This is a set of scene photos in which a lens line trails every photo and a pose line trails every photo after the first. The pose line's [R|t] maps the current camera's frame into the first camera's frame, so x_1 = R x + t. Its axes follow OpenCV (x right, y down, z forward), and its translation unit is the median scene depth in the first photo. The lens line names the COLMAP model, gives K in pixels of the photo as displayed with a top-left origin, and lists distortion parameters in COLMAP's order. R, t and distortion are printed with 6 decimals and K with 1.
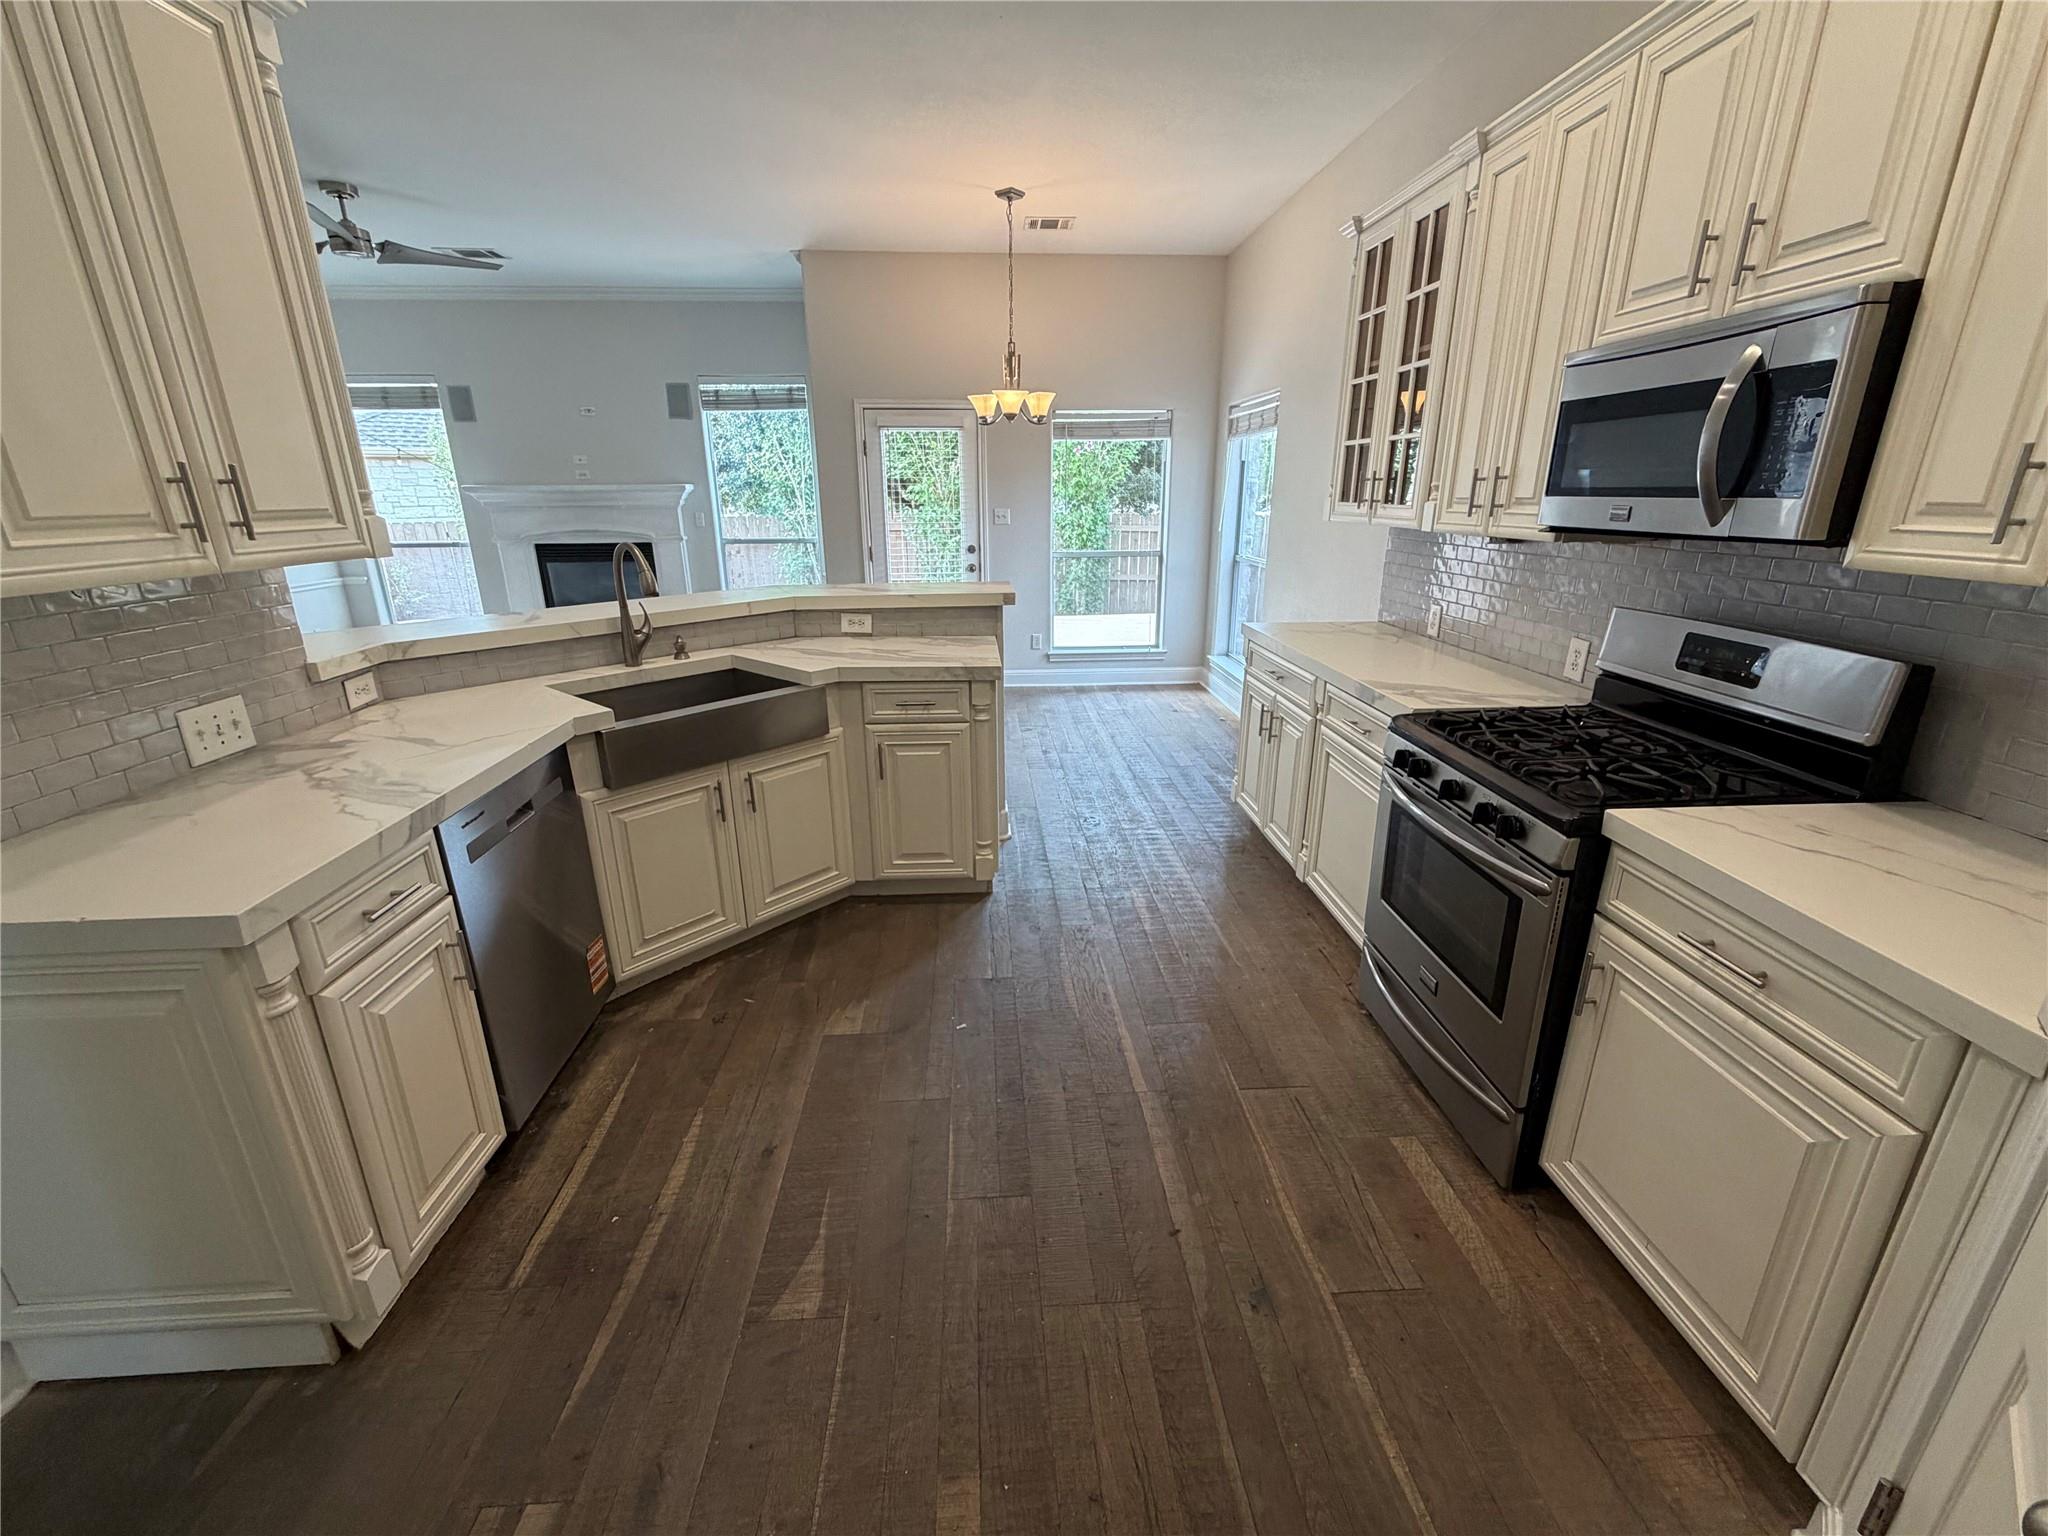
lens RADIAL K [[845.5, 0, 1024.0], [0, 845.5, 768.0], [0, 0, 1]] dist [-0.000236, 0.000706]
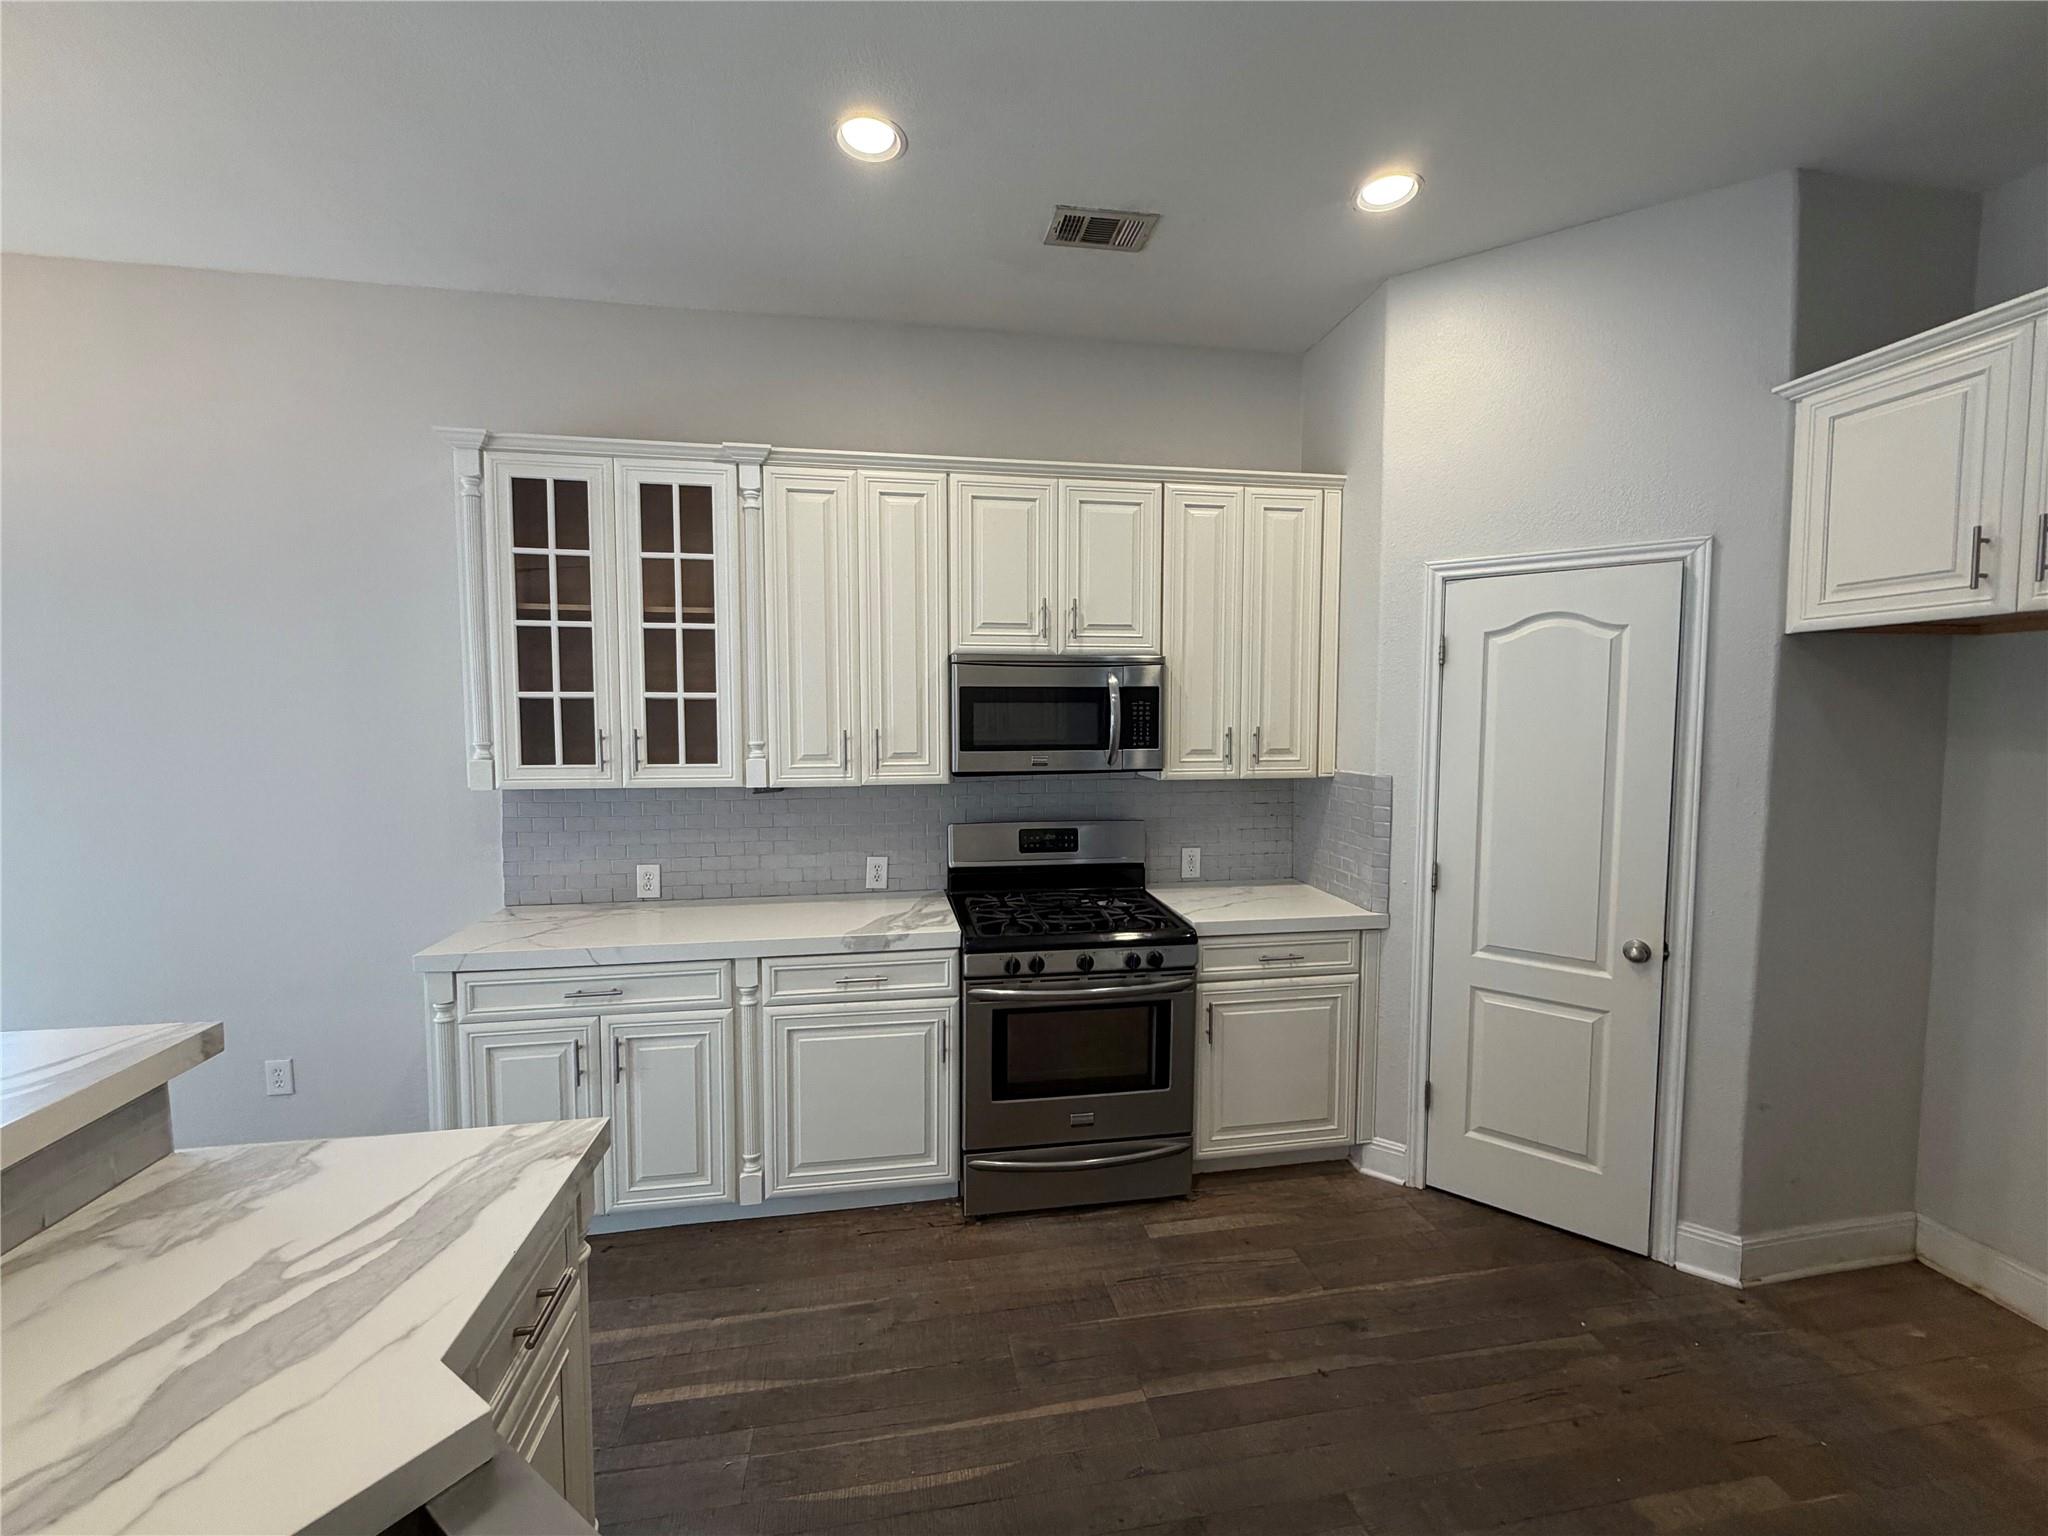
lens RADIAL K [[845.5, 0, 1024.0], [0, 845.5, 768.0], [0, 0, 1]] dist [-0.000236, 0.000706]
pose [[-0.115729, -0.058444, 0.991560, -0.313829], [0.312706, 0.945363, 0.092219, -0.166615], [-0.942773, 0.320739, -0.091130, 0.444068]]
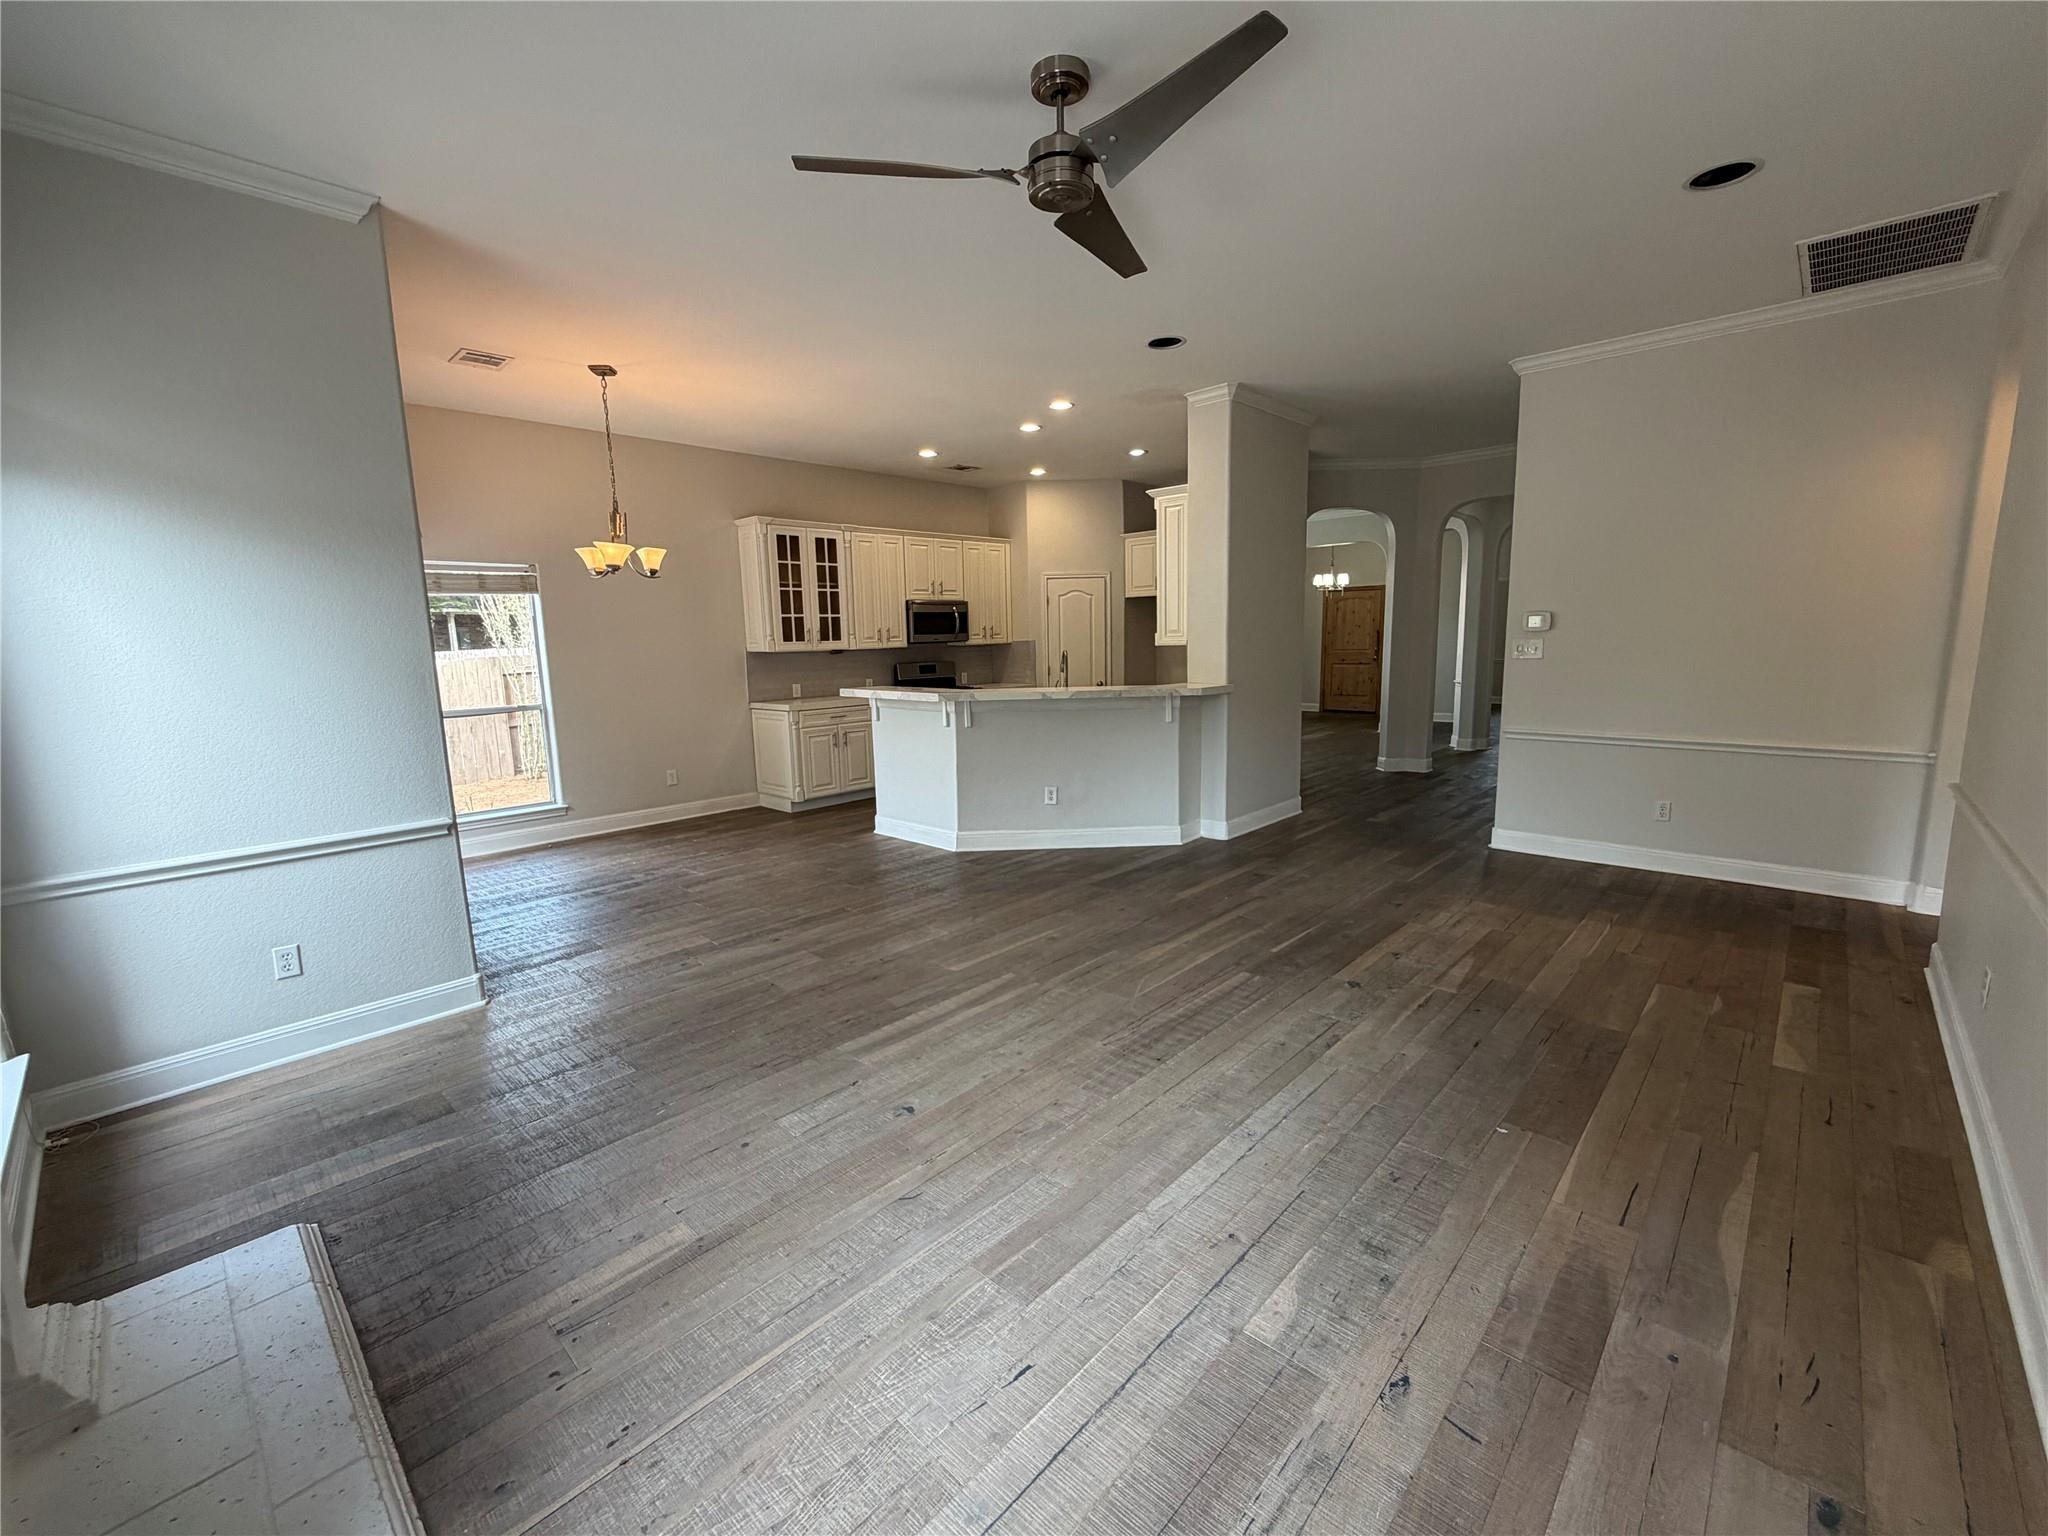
lens RADIAL K [[845.5, 0, 1024.0], [0, 845.5, 768.0], [0, 0, 1]] dist [-0.000236, 0.000706]
pose [[-0.684585, -0.093503, 0.722911, -1.102695], [0.254352, 0.898763, 0.357115, -0.440249], [-0.683116, 0.428349, -0.591497, 1.373434]]
